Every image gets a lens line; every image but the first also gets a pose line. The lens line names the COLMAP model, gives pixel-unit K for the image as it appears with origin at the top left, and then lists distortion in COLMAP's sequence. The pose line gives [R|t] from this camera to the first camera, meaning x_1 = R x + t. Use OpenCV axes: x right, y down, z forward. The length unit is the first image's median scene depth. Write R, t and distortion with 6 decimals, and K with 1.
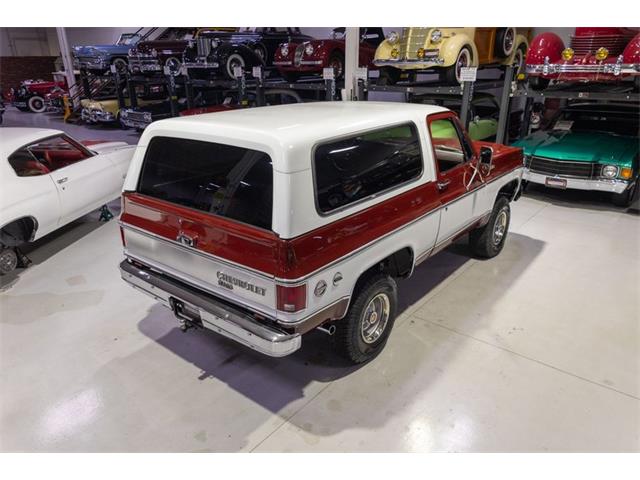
lens RADIAL K [[461.8, 0, 320.0], [0, 461.8, 240.0], [0, 0, 1]] dist [0.065420, -0.030304]
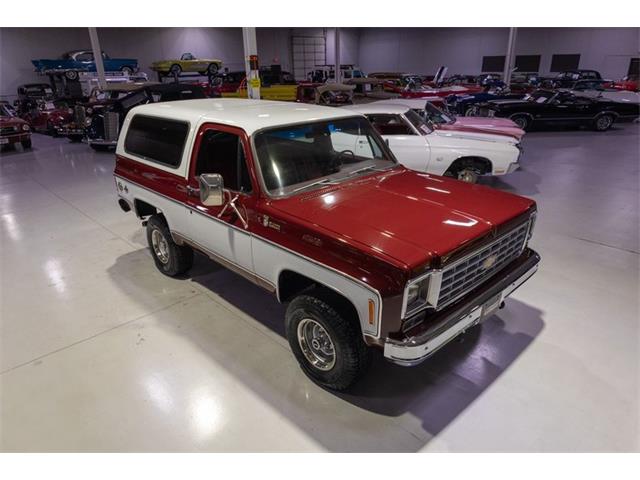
lens RADIAL K [[439.9, 0, 318.4], [0, 439.9, 227.3], [0, 0, 1]] dist [0.005653, -0.003846]
pose [[-0.126751, 0.364959, -0.922355, 1.215033], [-0.336886, 0.858747, 0.386086, -0.541520], [0.932975, 0.359665, 0.014103, 1.315303]]
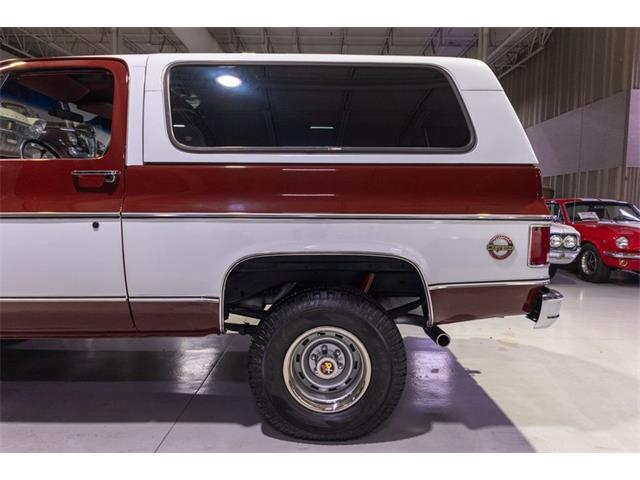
lens RADIAL K [[439.7, 0, 321.8], [0, 439.7, 228.5], [0, 0, 1]] dist [0.004203, -0.000721]
pose [[-0.628231, -0.037753, 0.777110, -0.640330], [0.279466, 0.921212, 0.270680, -0.237558], [-0.726102, 0.387225, -0.568184, 1.432537]]
